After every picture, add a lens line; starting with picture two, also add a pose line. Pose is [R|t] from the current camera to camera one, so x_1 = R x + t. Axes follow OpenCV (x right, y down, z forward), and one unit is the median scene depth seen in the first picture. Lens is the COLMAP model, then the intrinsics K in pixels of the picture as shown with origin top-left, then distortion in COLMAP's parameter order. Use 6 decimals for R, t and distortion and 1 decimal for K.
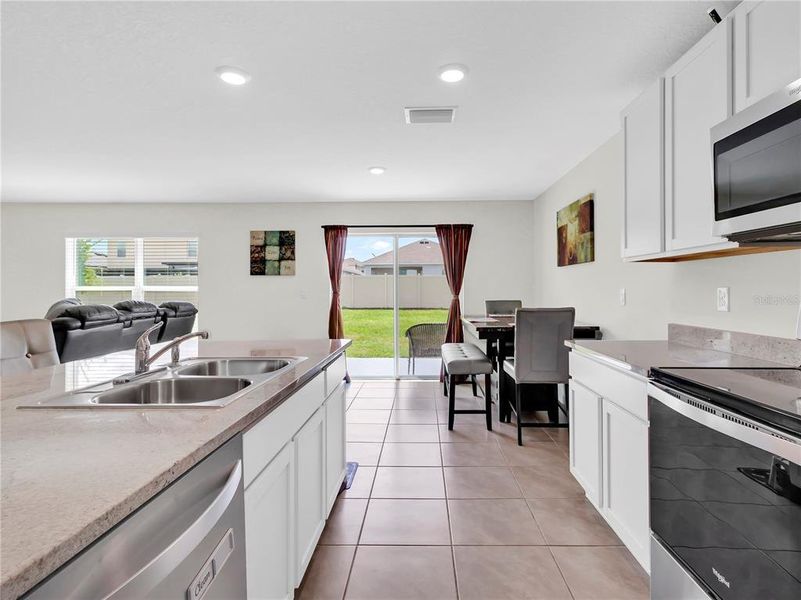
lens RADIAL K [[420.8, 0, 414.8], [0, 420.8, 288.5], [0, 0, 1]] dist [0.006700, -0.000430]
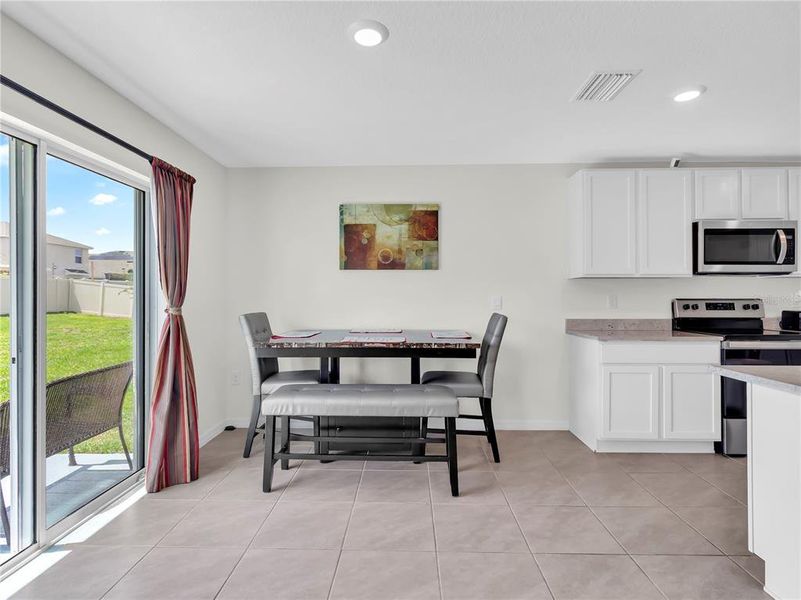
lens RADIAL K [[420.8, 0, 399.7], [0, 420.8, 291.2], [0, 0, 1]] dist [0.006700, -0.000430]
pose [[-0.012035, 0.014297, 0.999825, -0.411651], [-0.001181, 0.999897, -0.014312, 0.002809], [-0.999927, -0.001353, -0.012017, 0.736377]]
